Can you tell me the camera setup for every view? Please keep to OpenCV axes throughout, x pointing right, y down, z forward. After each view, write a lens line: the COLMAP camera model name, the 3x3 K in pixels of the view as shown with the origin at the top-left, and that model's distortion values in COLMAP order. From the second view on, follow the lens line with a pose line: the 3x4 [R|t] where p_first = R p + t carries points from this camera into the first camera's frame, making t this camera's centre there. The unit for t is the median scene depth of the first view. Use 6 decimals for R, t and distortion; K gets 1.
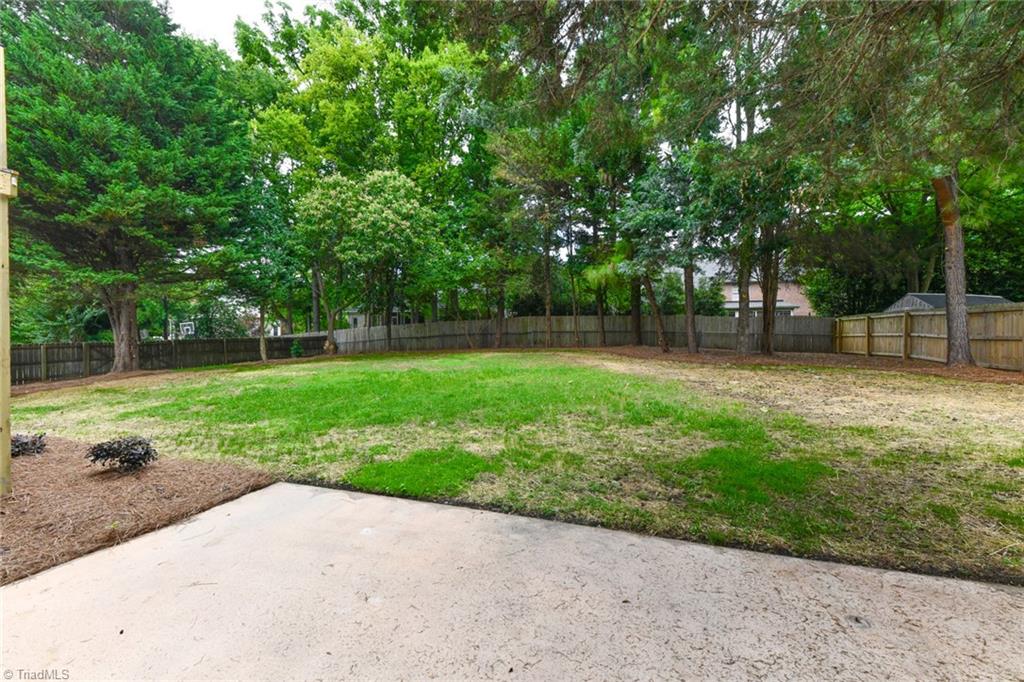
lens RADIAL K [[422.7, 0, 490.2], [0, 422.7, 340.9], [0, 0, 1]] dist [0.015743, -0.000169]
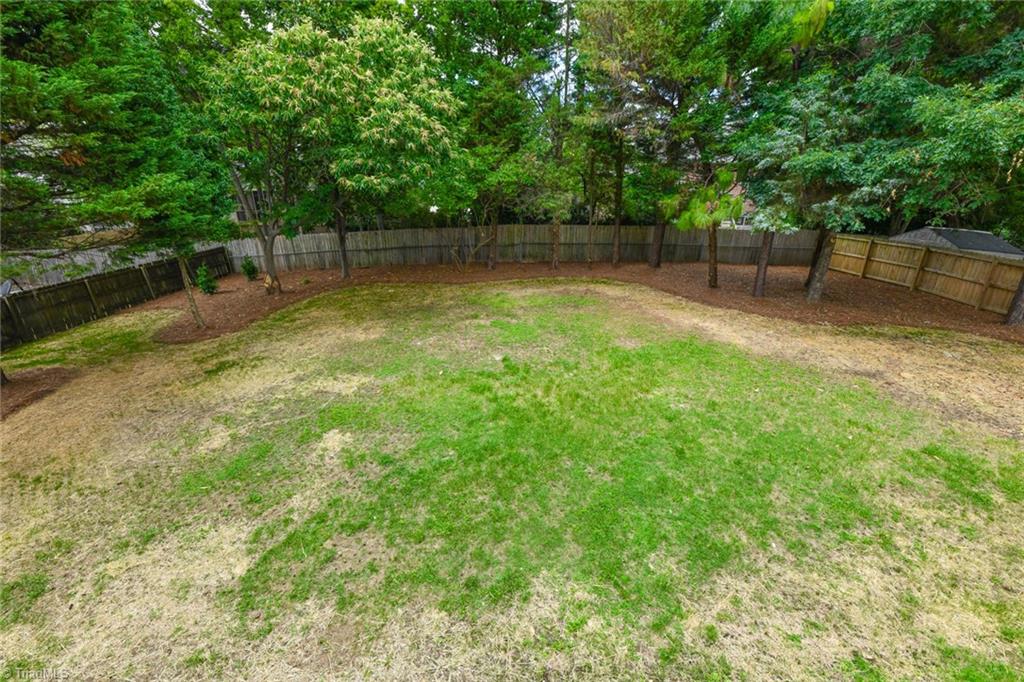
lens RADIAL K [[422.7, 0, 490.2], [0, 422.7, 340.9], [0, 0, 1]] dist [0.015743, -0.000169]
pose [[0.939983, -0.124709, 0.317615, -0.382536], [0.009089, 0.939640, 0.342043, -0.194026], [-0.341100, -0.318628, 0.884380, 0.290323]]
